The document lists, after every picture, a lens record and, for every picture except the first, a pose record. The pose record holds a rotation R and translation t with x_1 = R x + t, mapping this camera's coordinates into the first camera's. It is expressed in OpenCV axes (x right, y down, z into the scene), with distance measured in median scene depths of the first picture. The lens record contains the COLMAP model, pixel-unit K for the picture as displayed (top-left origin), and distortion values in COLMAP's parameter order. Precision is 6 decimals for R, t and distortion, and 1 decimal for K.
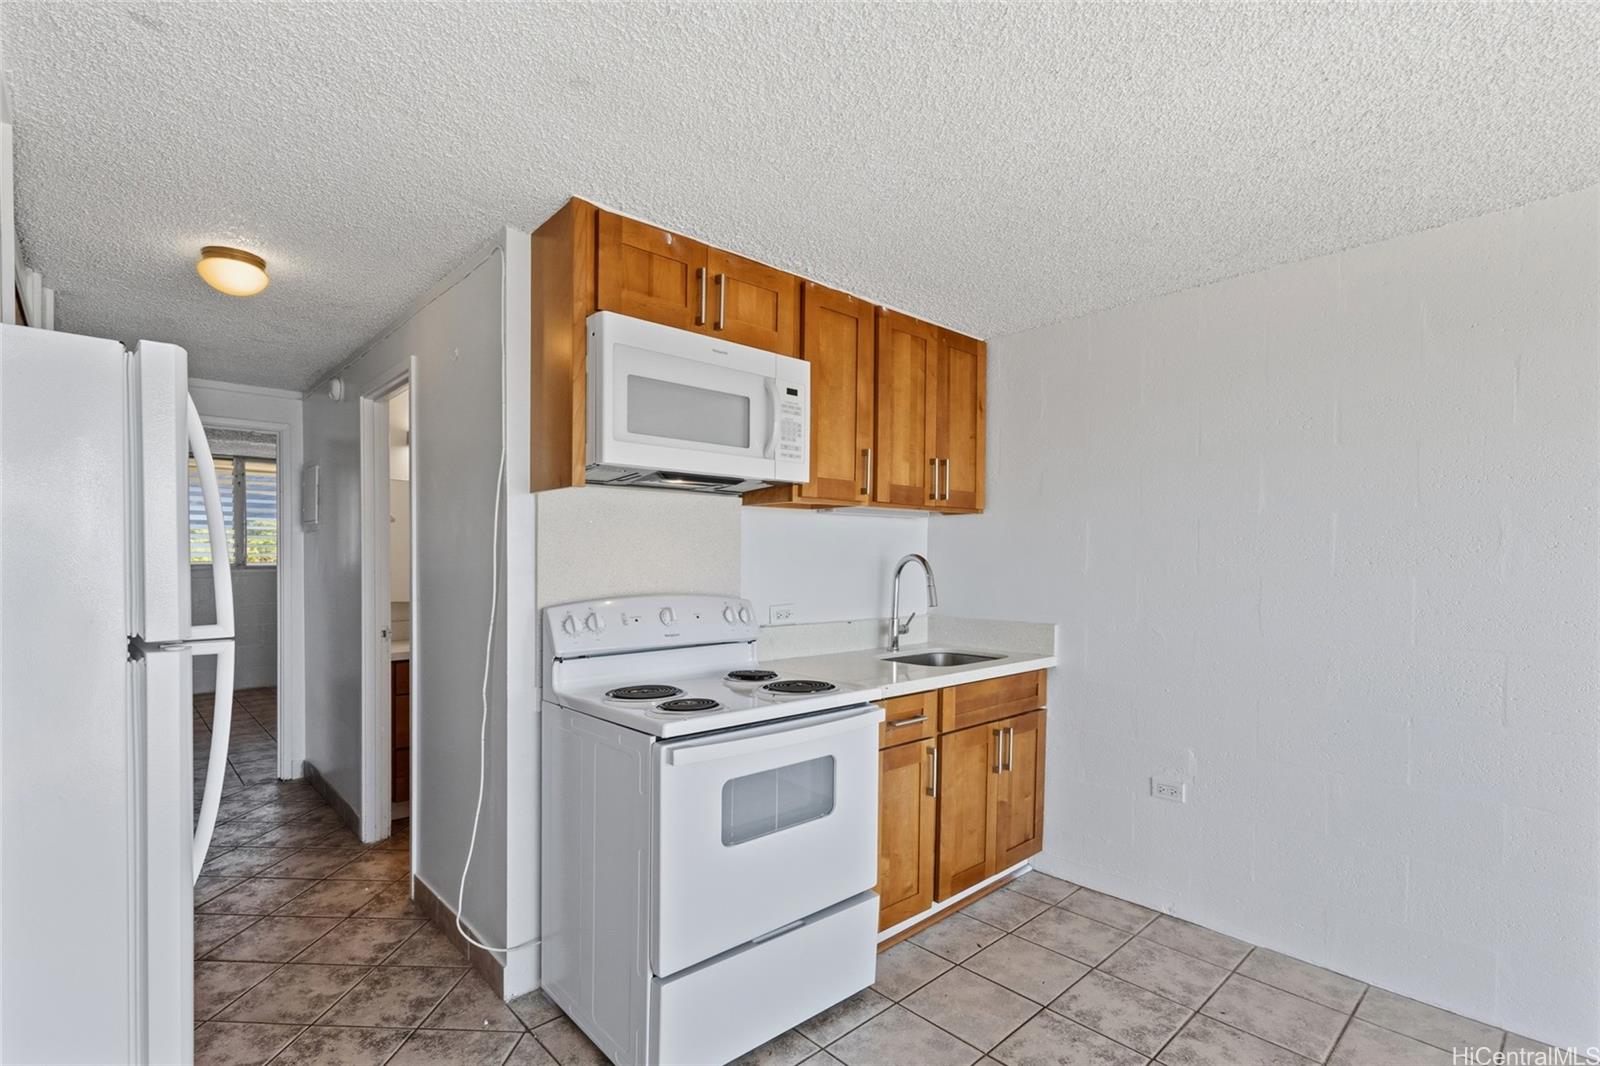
lens RADIAL K [[738.5, 0, 771.4], [0, 738.5, 575.3], [0, 0, 1]] dist [0.003637, 0.000865]
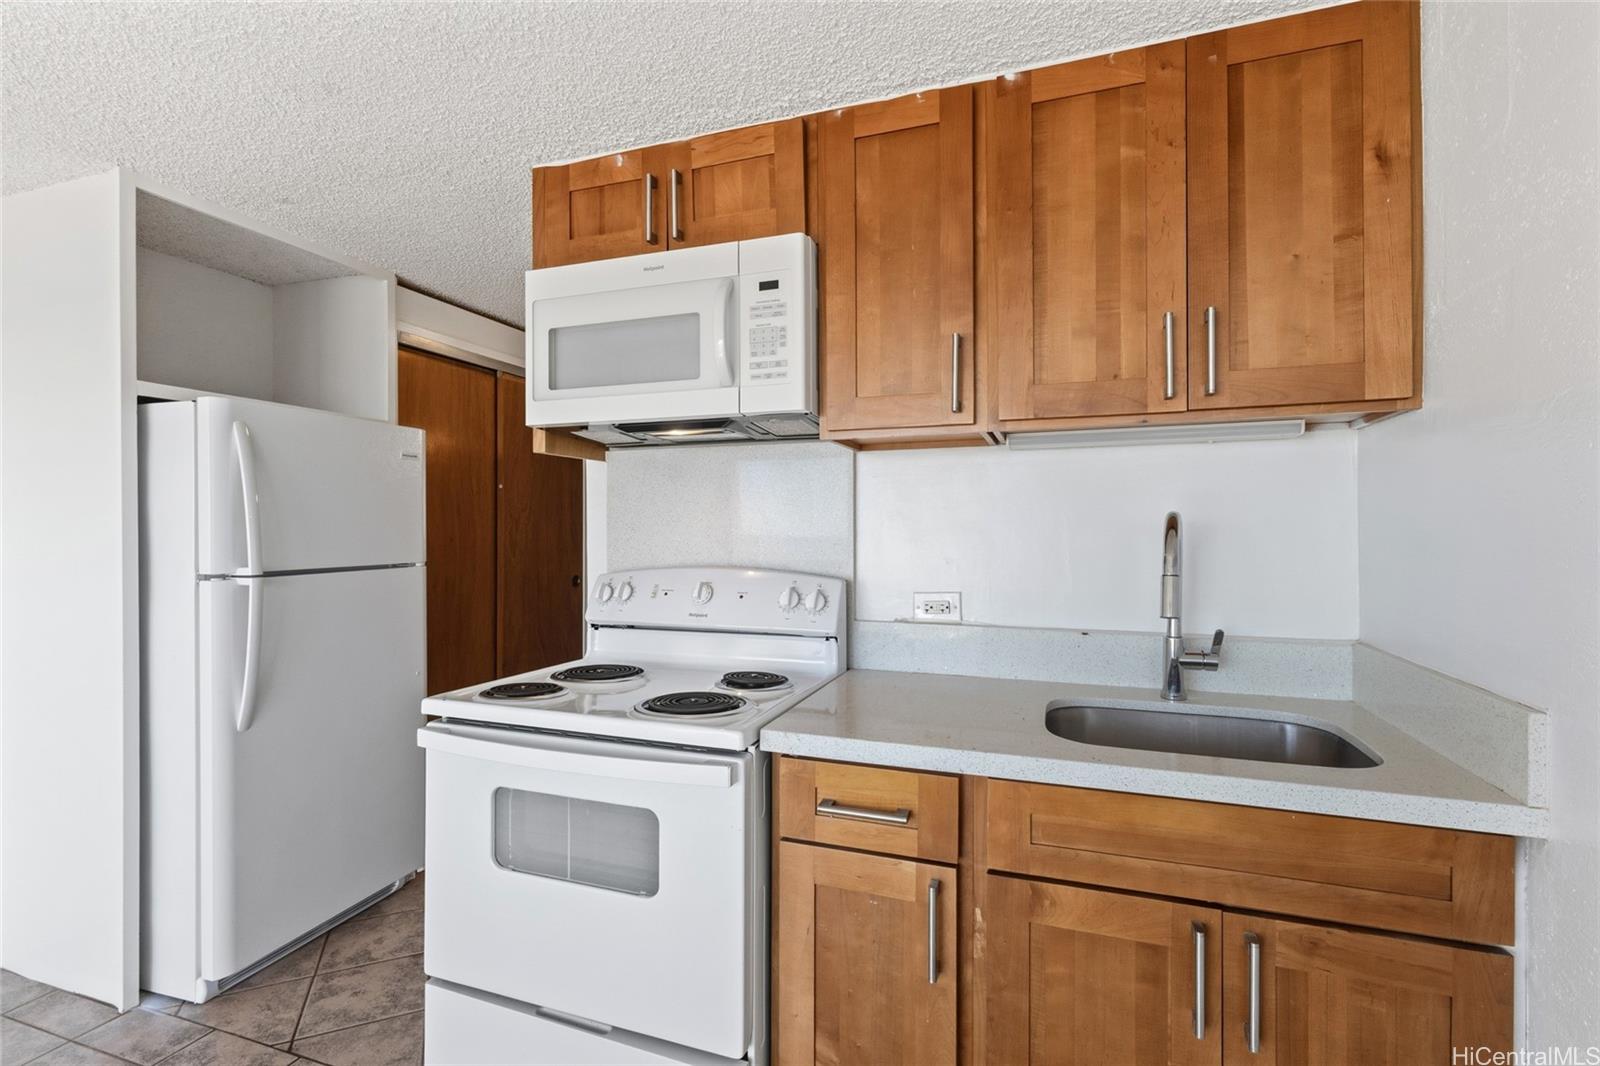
lens RADIAL K [[738.5, 0, 804.2], [0, 738.5, 522.7], [0, 0, 1]] dist [0.003637, 0.000865]
pose [[0.485485, -0.010539, -0.874181, 0.652963], [-0.016867, 0.999628, -0.021418, -0.007679], [0.874082, 0.025143, 0.485127, 0.690022]]
